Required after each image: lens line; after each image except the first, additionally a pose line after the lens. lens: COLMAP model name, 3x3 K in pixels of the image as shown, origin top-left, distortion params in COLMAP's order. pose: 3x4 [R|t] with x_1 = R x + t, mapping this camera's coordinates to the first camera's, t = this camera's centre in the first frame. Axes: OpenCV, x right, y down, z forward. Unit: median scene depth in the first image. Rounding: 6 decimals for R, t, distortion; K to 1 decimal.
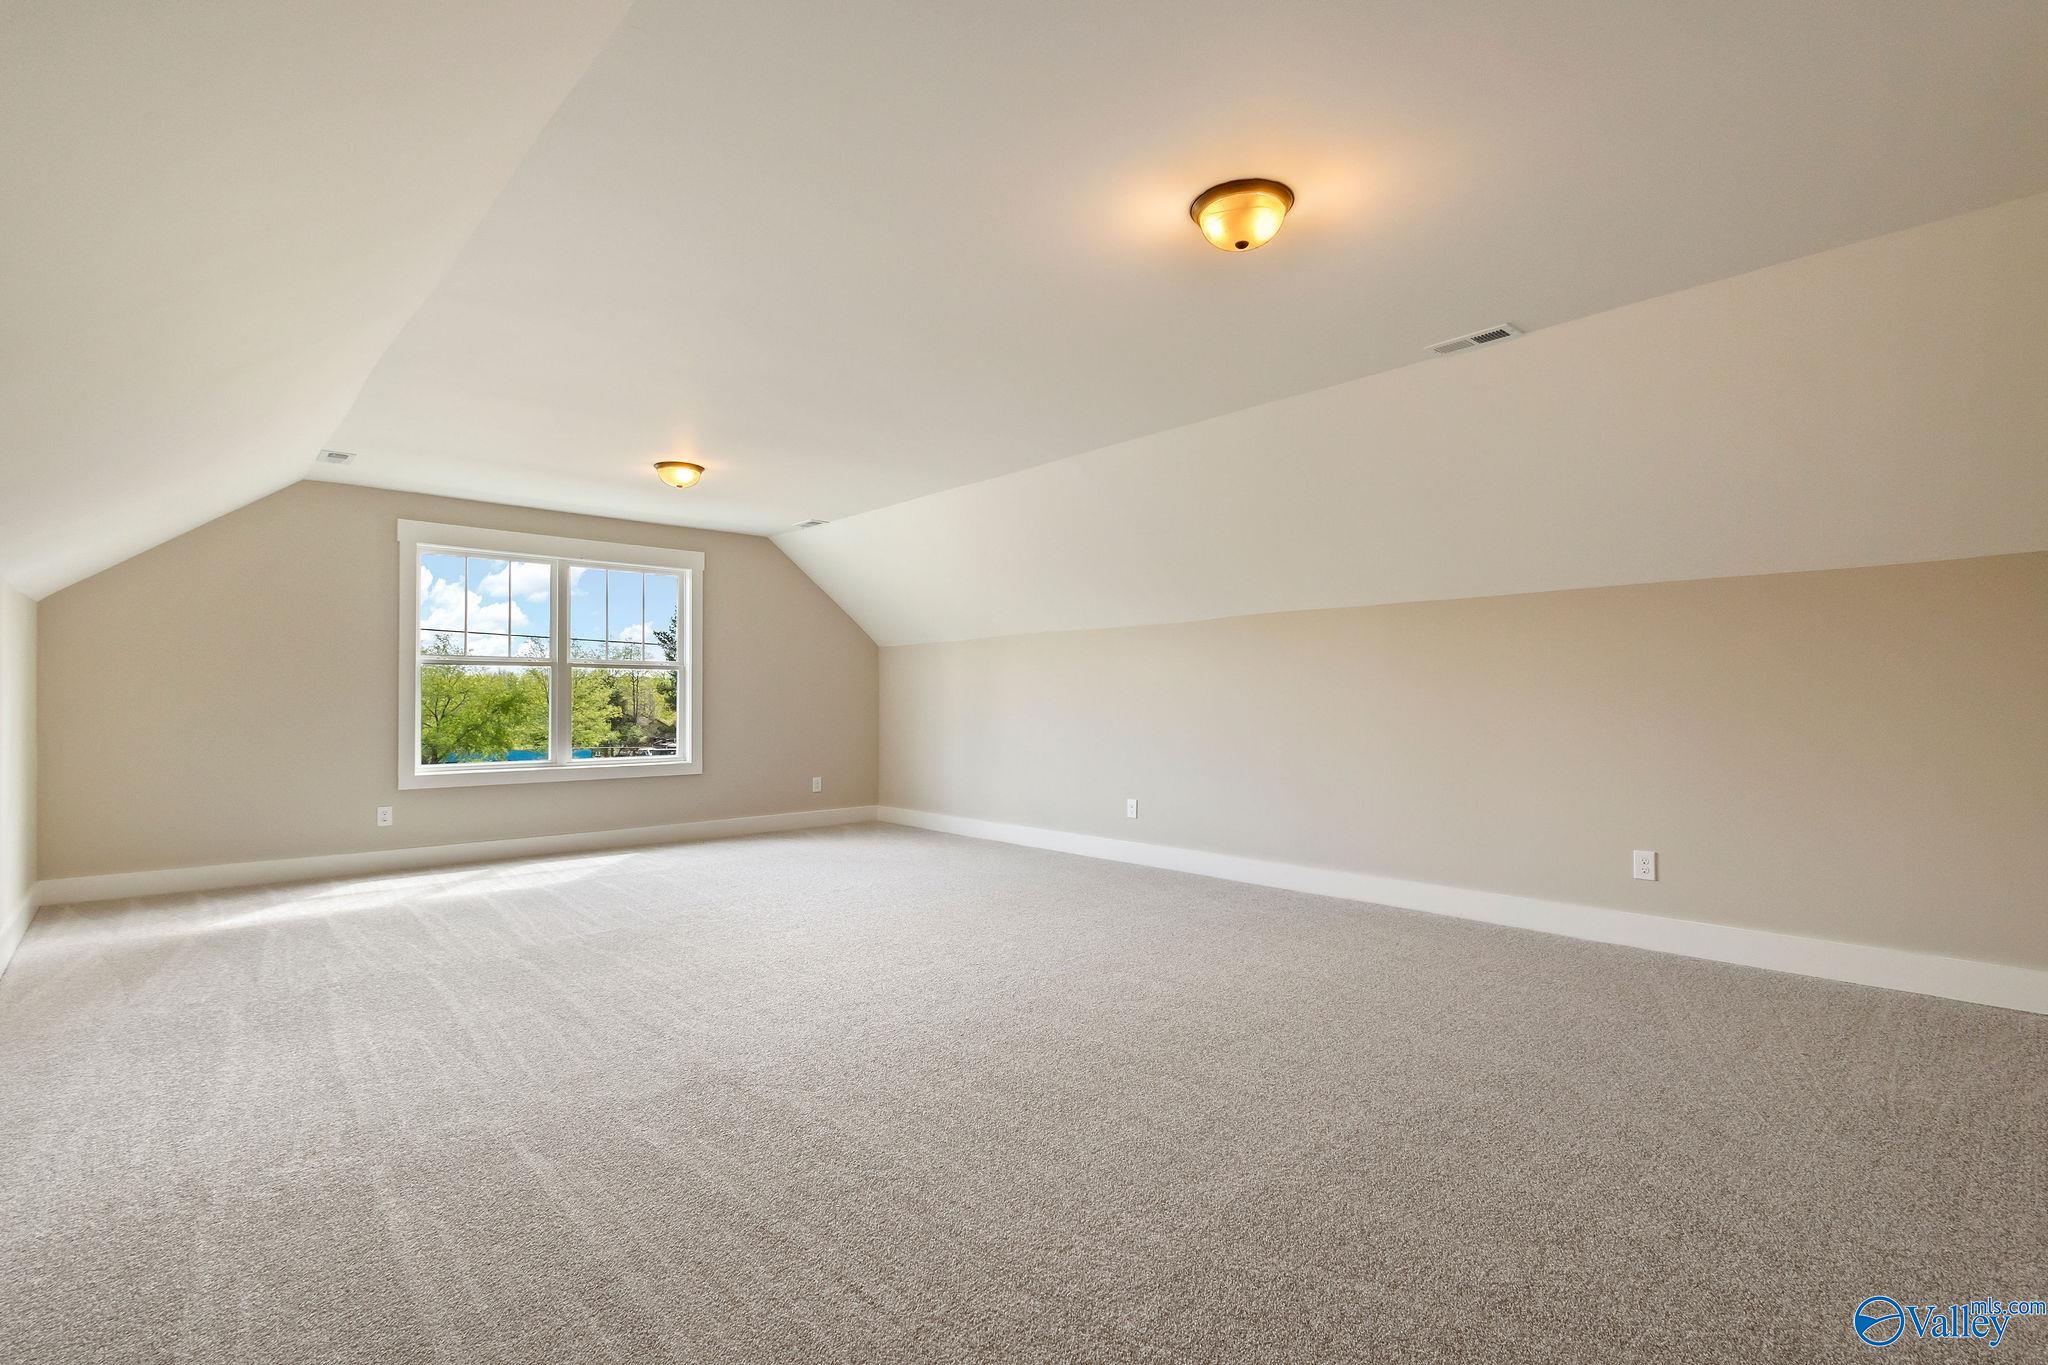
lens RADIAL K [[950.9, 0, 1056.2], [0, 950.9, 697.6], [0, 0, 1]] dist [0.004638, -0.001177]
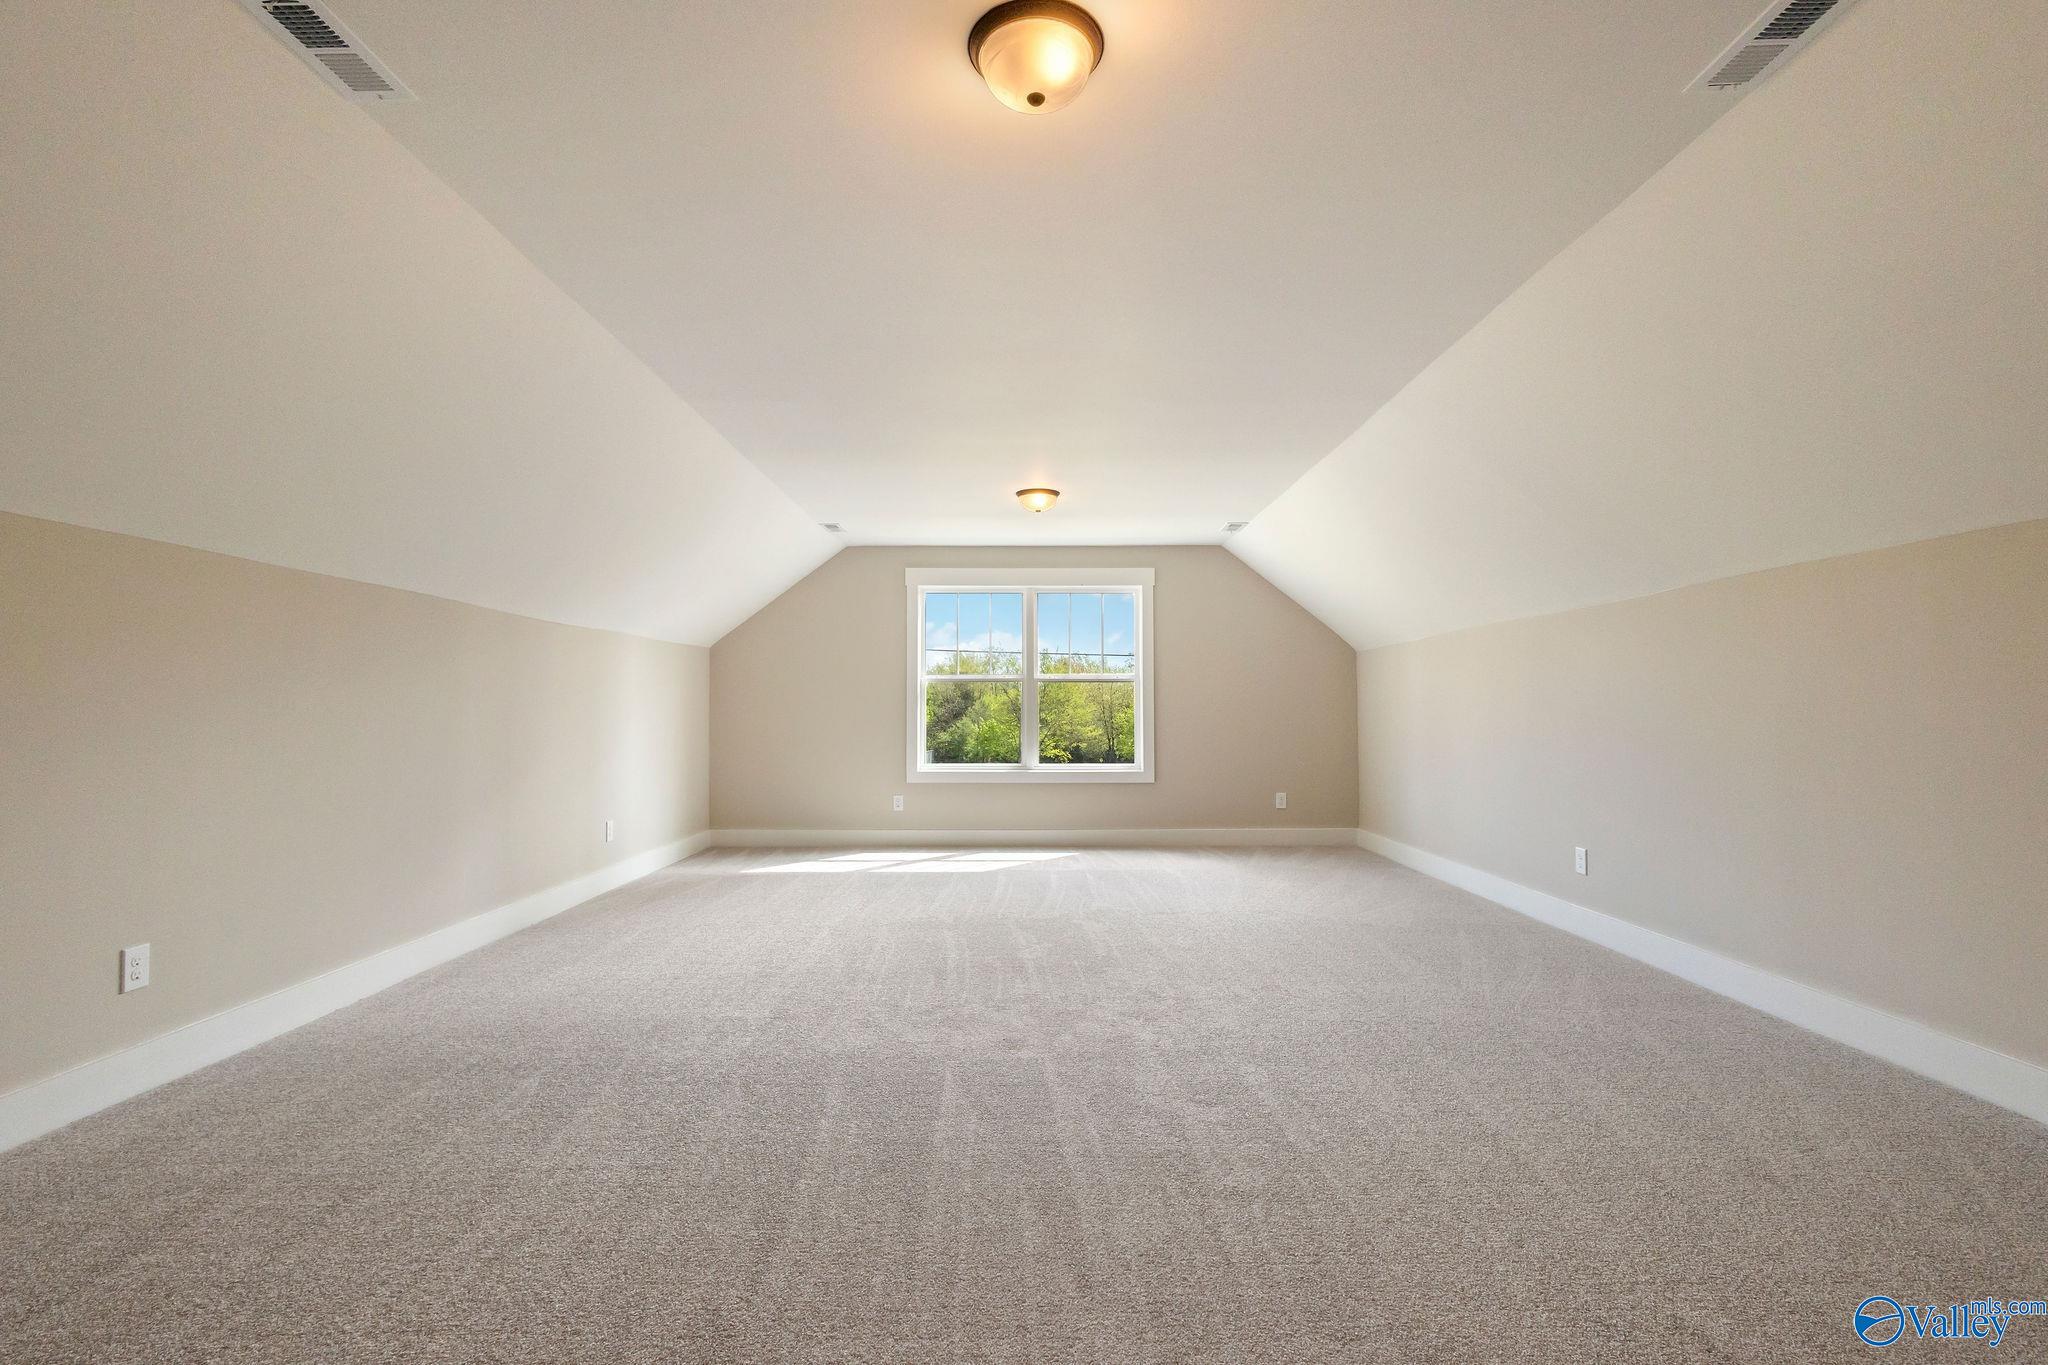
lens RADIAL K [[950.9, 0, 1031.4], [0, 950.9, 686.8], [0, 0, 1]] dist [0.004638, -0.001177]
pose [[0.732073, -0.018598, -0.680972, 0.255796], [0.003846, 0.999724, -0.023169, -0.000159], [0.681215, 0.014342, 0.731943, 0.171230]]
